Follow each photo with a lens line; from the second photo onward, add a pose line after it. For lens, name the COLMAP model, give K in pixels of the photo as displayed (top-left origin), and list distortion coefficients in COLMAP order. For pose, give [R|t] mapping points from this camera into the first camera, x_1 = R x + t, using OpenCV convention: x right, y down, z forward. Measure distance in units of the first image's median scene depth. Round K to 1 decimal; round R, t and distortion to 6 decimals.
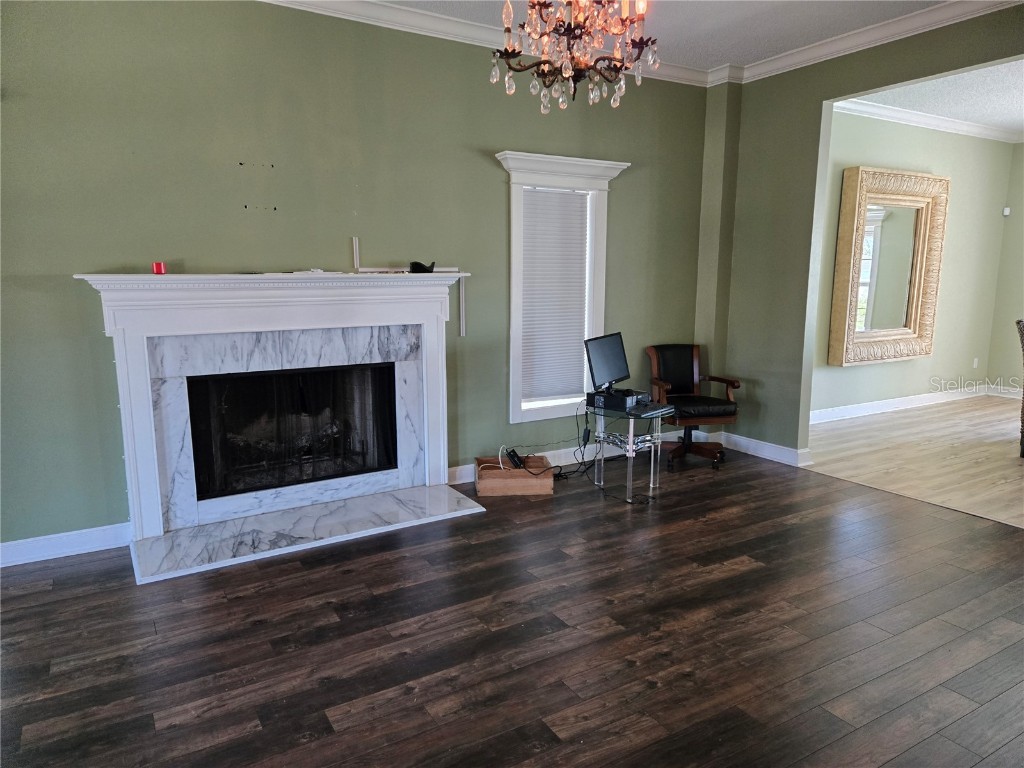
lens RADIAL K [[684.1, 0, 508.9], [0, 684.1, 381.5], [0, 0, 1]] dist [0.006918, -0.000710]
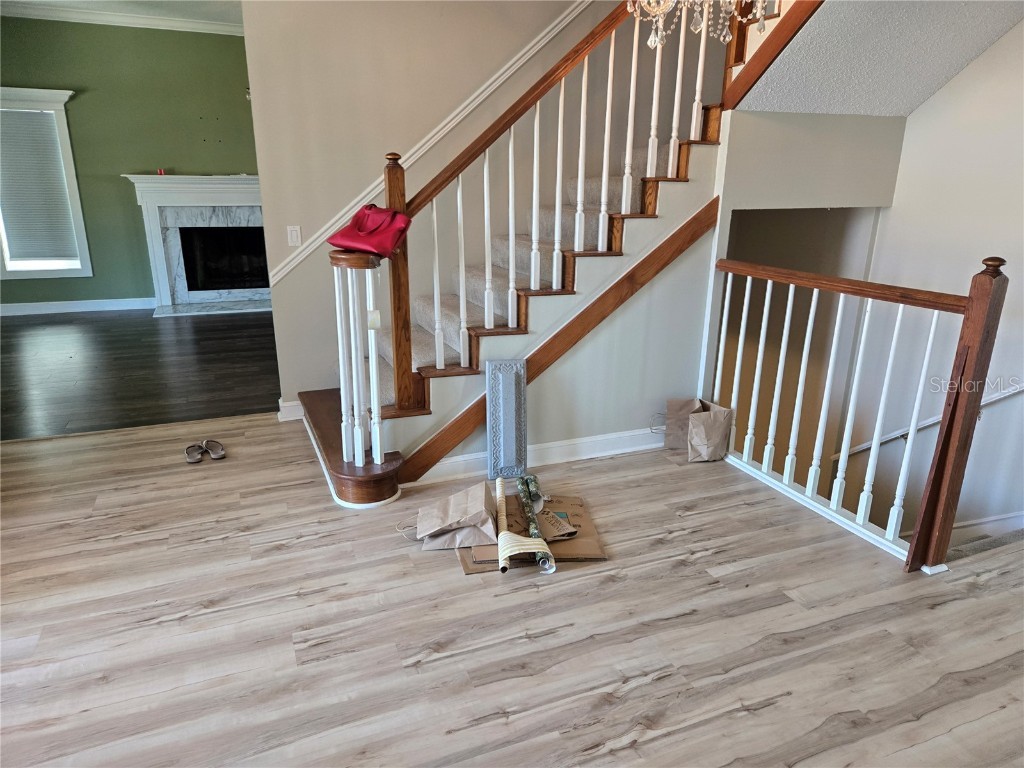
lens RADIAL K [[684.1, 0, 515.5], [0, 684.1, 389.4], [0, 0, 1]] dist [0.006918, -0.000710]
pose [[0.990761, 0.052541, -0.125027, 0.772434], [-0.035263, 0.989999, 0.136594, 0.150184], [0.130954, -0.130923, 0.982706, -0.901574]]
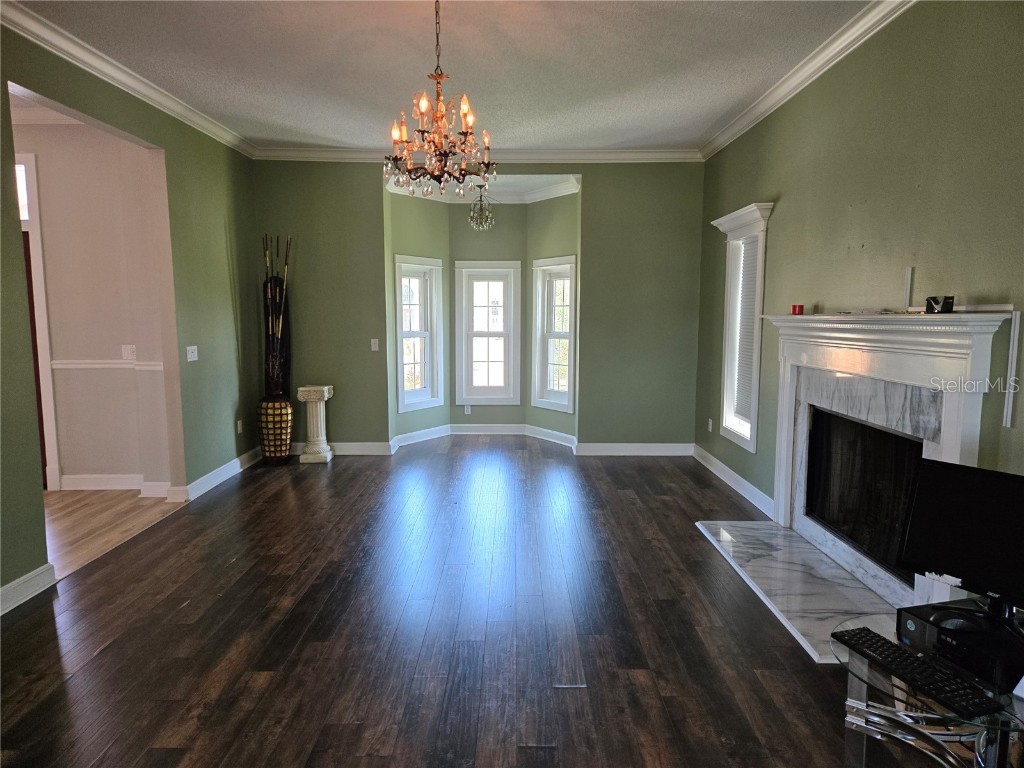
lens RADIAL K [[684.1, 0, 513.4], [0, 684.1, 387.5], [0, 0, 1]] dist [0.006918, -0.000710]
pose [[-0.523369, 0.094413, -0.846860, 0.722451], [-0.136891, 0.971618, 0.192922, -0.178040], [0.841039, 0.216896, -0.495590, 1.103462]]
